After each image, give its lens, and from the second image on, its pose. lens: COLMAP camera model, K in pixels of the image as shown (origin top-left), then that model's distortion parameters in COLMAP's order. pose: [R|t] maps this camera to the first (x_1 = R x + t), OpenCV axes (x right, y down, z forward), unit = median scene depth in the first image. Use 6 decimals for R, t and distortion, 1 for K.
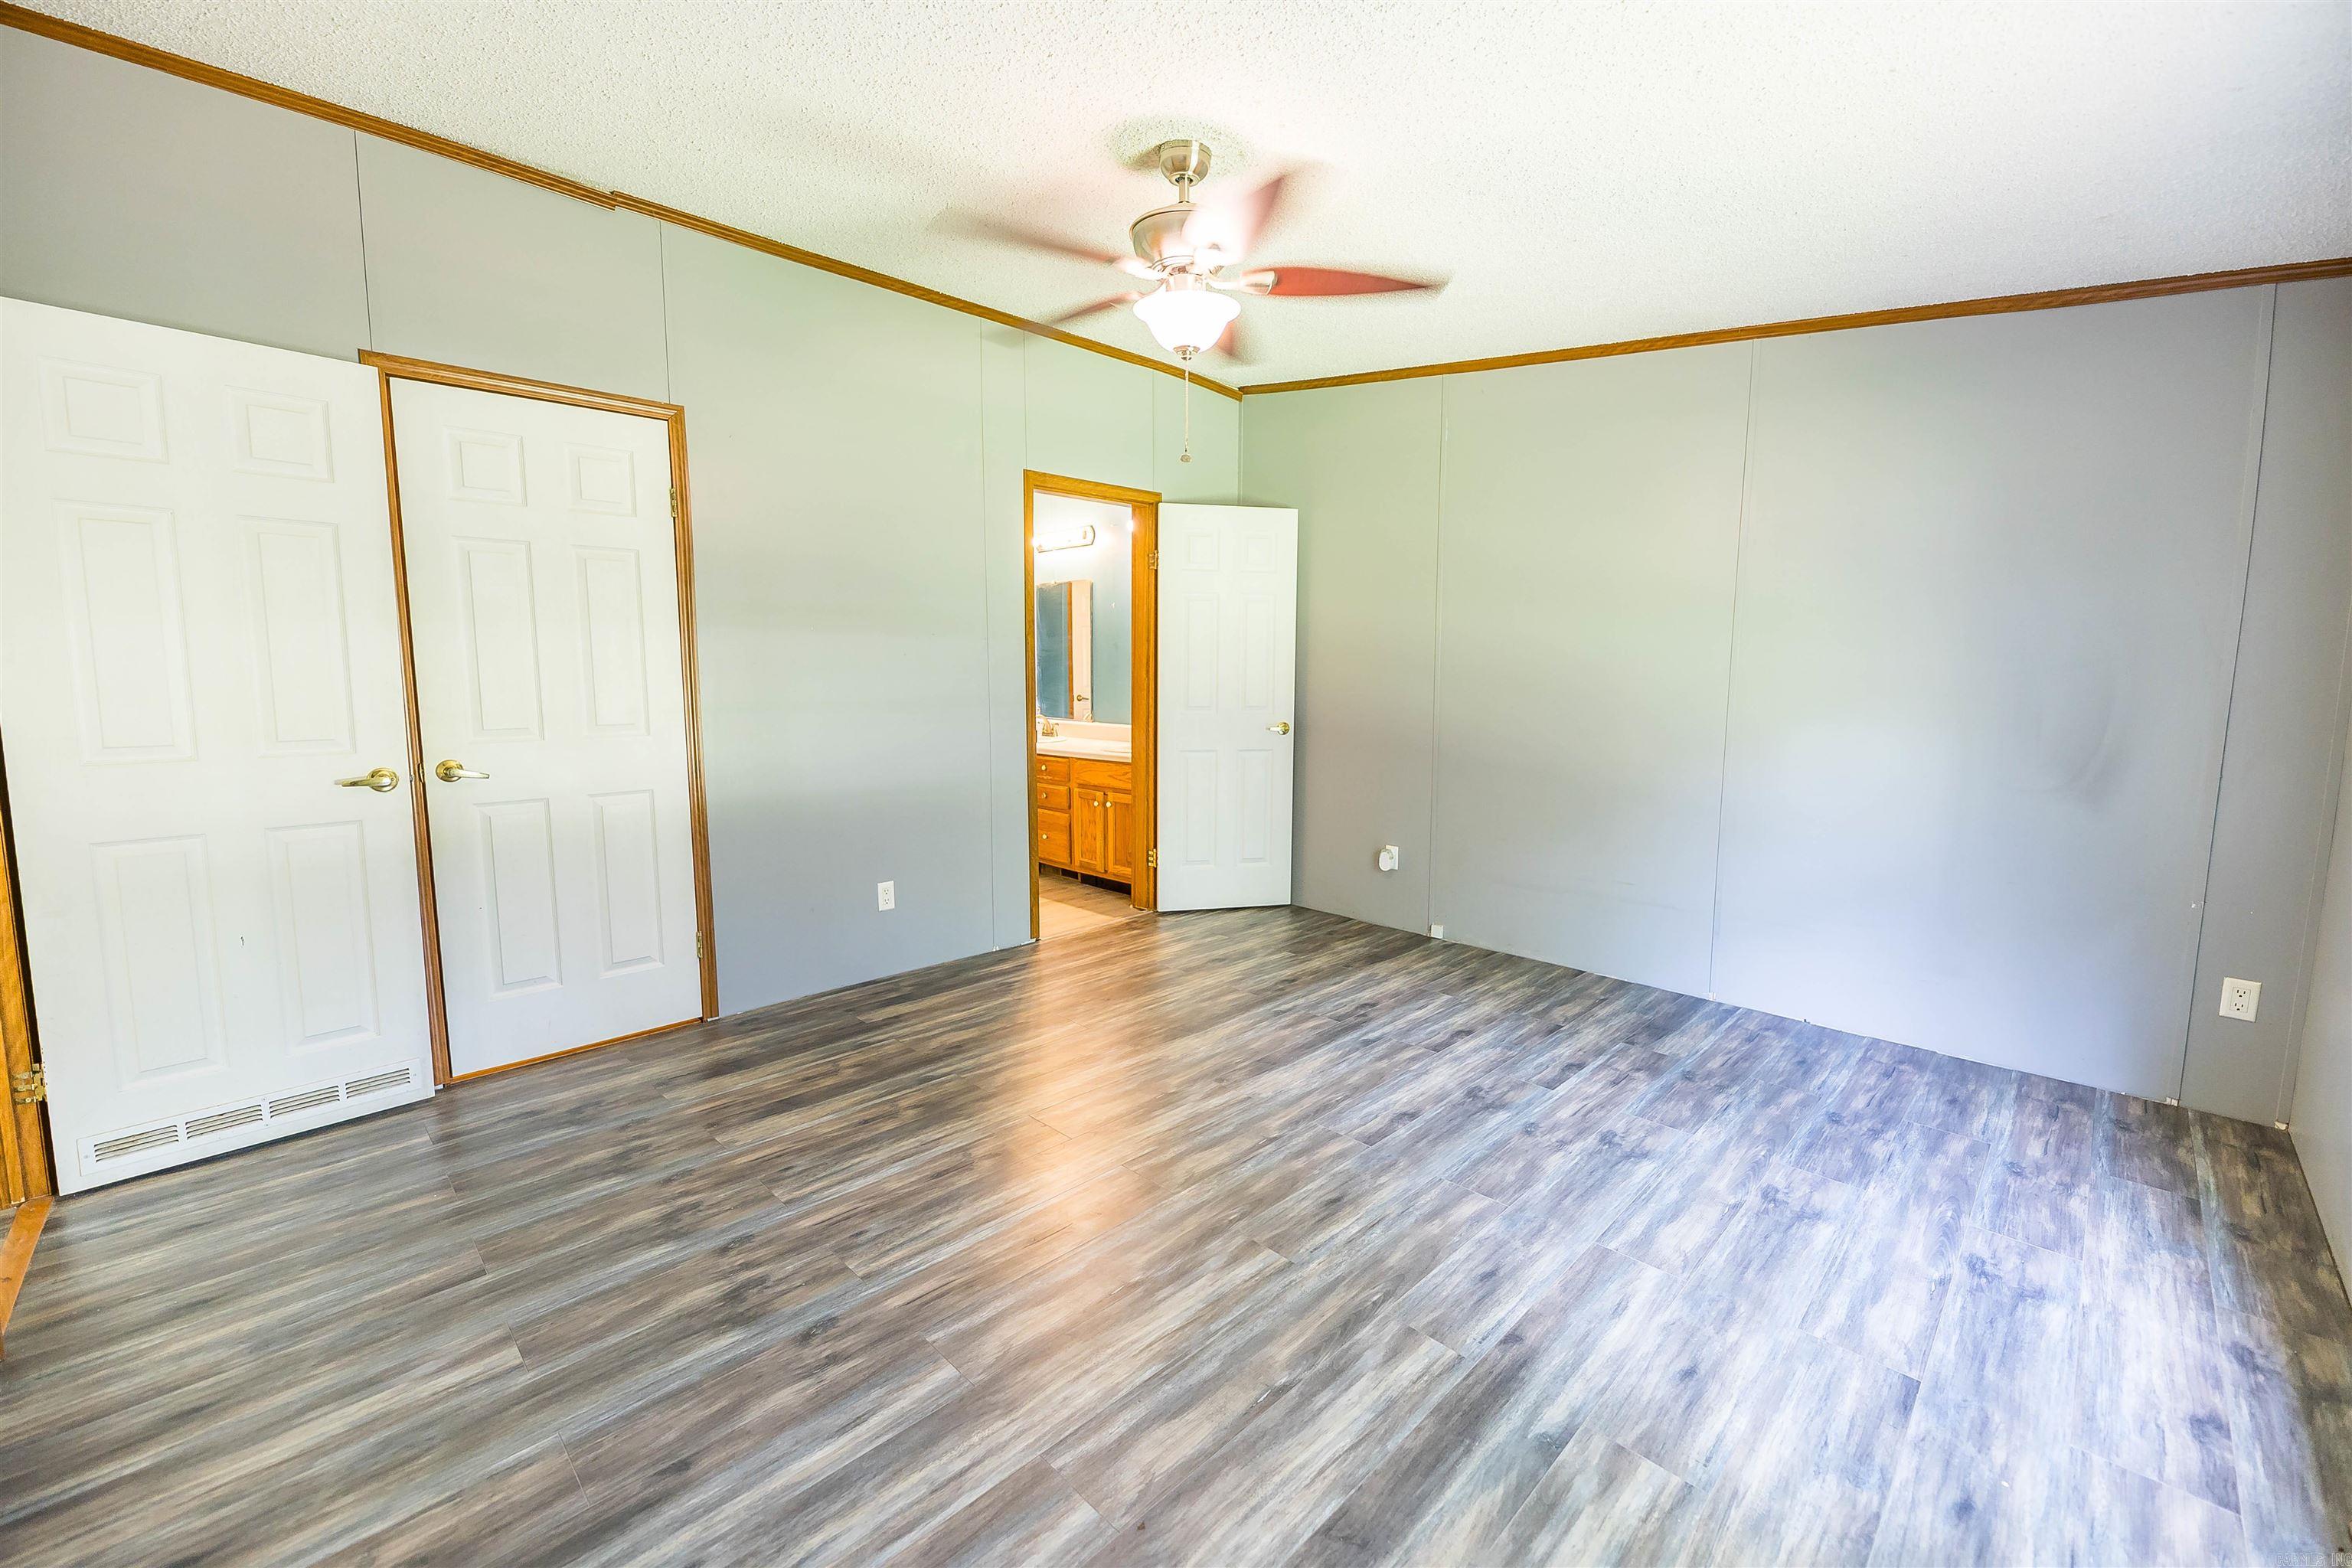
lens RADIAL K [[945.1, 0, 1188.0], [0, 945.1, 769.4], [0, 0, 1]] dist [-0.003457, -0.001224]
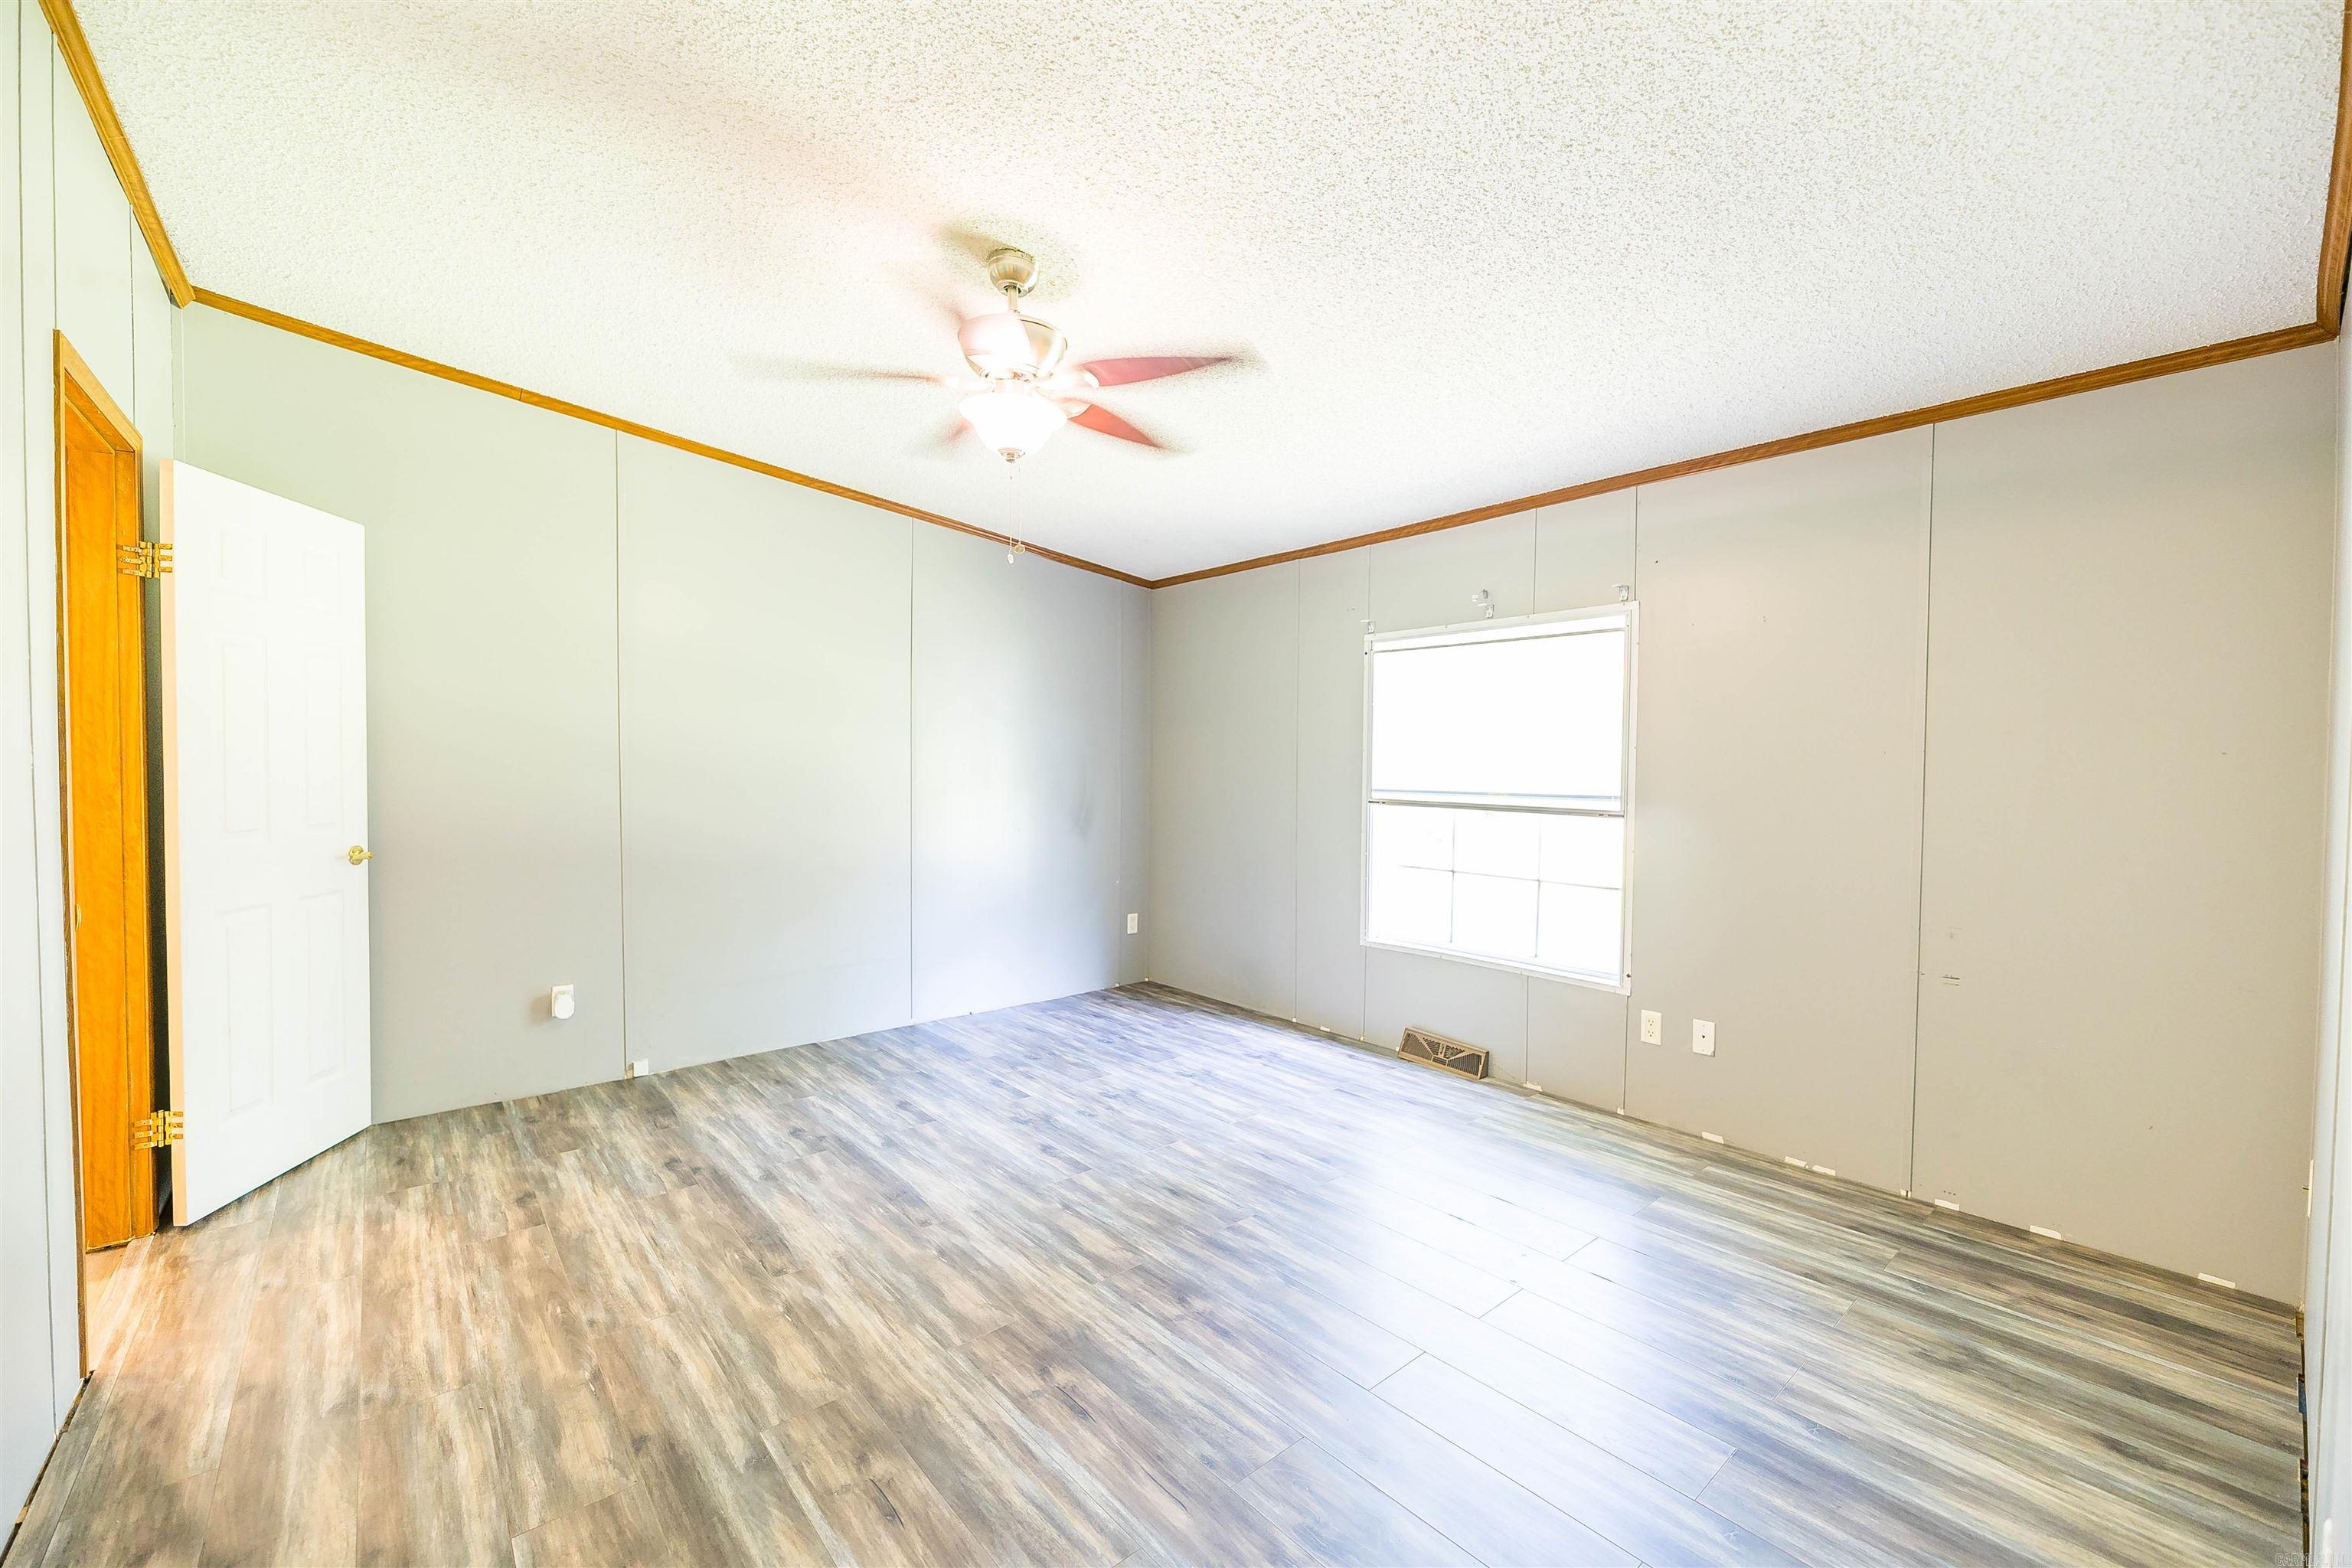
lens RADIAL K [[945.1, 0, 1160.5], [0, 945.1, 794.9], [0, 0, 1]] dist [-0.003457, -0.001224]
pose [[0.086323, -0.038229, 0.995533, -0.796511], [0.100839, 0.994467, 0.029444, -0.078197], [-0.991151, 0.097847, 0.089701, 0.632466]]
